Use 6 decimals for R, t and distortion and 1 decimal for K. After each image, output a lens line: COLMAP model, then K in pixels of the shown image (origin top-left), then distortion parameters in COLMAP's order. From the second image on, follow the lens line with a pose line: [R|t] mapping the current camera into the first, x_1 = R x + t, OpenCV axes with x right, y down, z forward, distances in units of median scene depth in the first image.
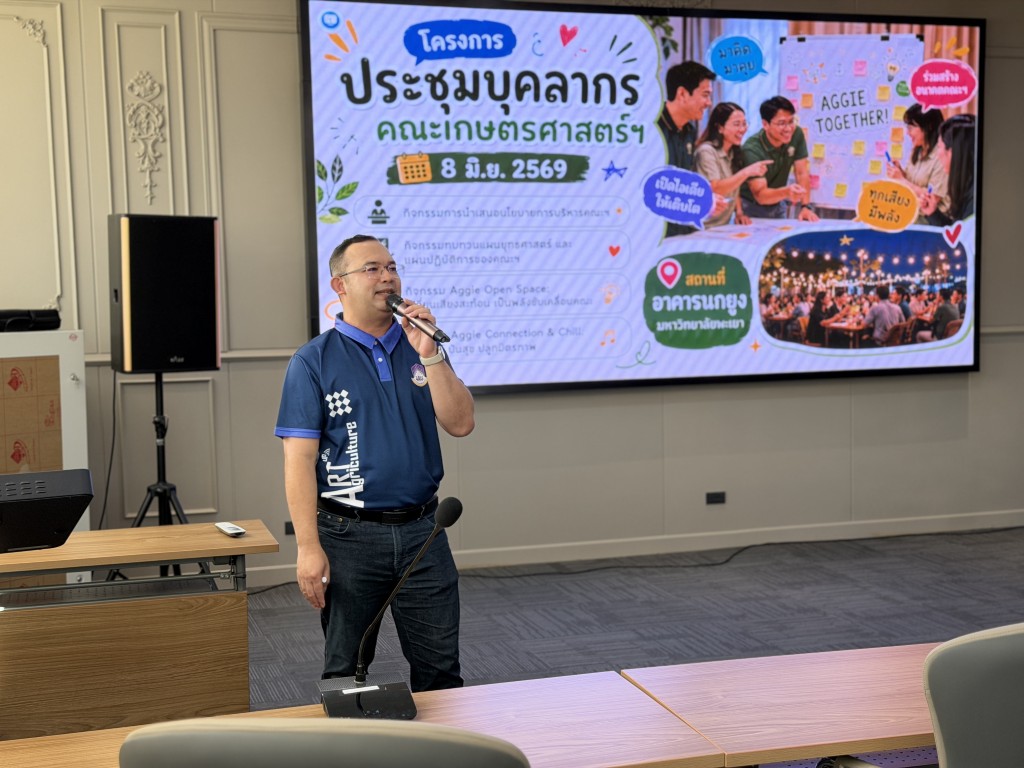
lens RADIAL K [[1452.5, 0, 512.2], [0, 1452.5, 383.6], [0, 0, 1]] dist [-0.006473, 0.000000]
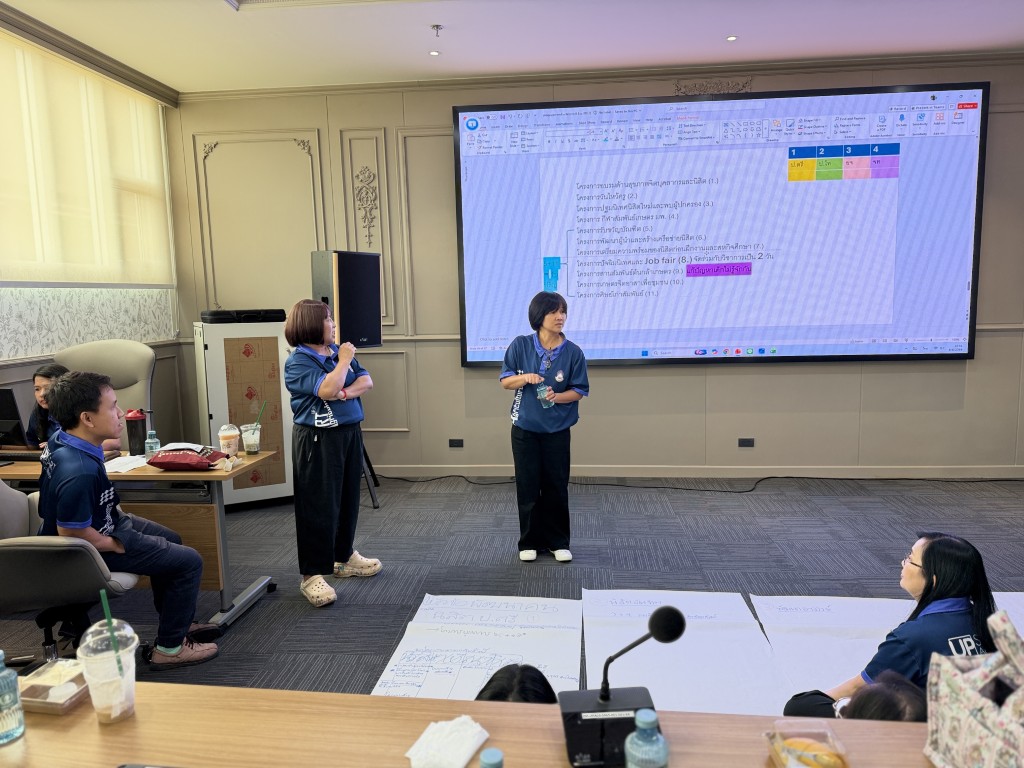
lens RADIAL K [[712.9, 0, 512.6], [0, 712.9, 388.1], [0, 0, 1]] dist [-0.009480, -0.006222]
pose [[0.919650, 0.039621, -0.390736, 0.241928], [-0.021444, 0.998480, 0.050776, -0.006782], [0.392153, -0.038317, 0.919101, 0.321967]]
